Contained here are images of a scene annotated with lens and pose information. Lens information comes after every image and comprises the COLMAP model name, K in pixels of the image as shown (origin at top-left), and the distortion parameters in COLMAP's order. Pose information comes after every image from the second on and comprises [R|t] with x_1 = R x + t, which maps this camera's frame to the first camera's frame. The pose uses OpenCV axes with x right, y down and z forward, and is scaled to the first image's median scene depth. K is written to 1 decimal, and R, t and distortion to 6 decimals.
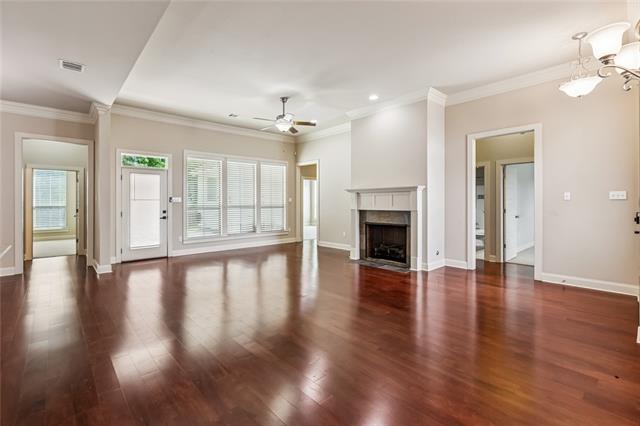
lens RADIAL K [[291.3, 0, 317.6], [0, 291.3, 206.1], [0, 0, 1]] dist [0.002343, 0.001527]
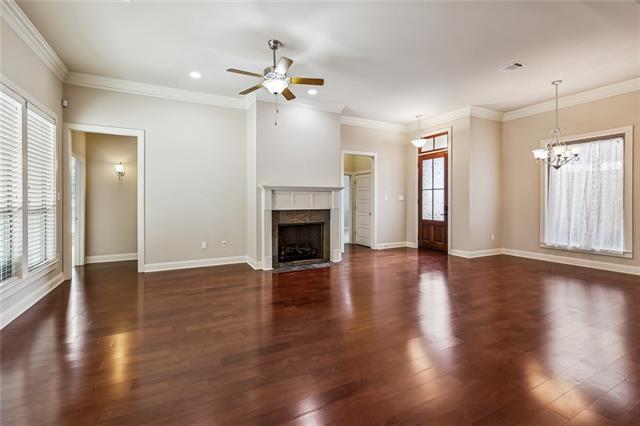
lens RADIAL K [[291.3, 0, 322.1], [0, 291.3, 200.0], [0, 0, 1]] dist [0.002343, 0.001527]
pose [[0.251012, 0.002748, 0.967980, -0.660032], [0.007787, 0.999958, -0.004858, -0.012091], [-0.967953, 0.008757, 0.250980, 0.654619]]
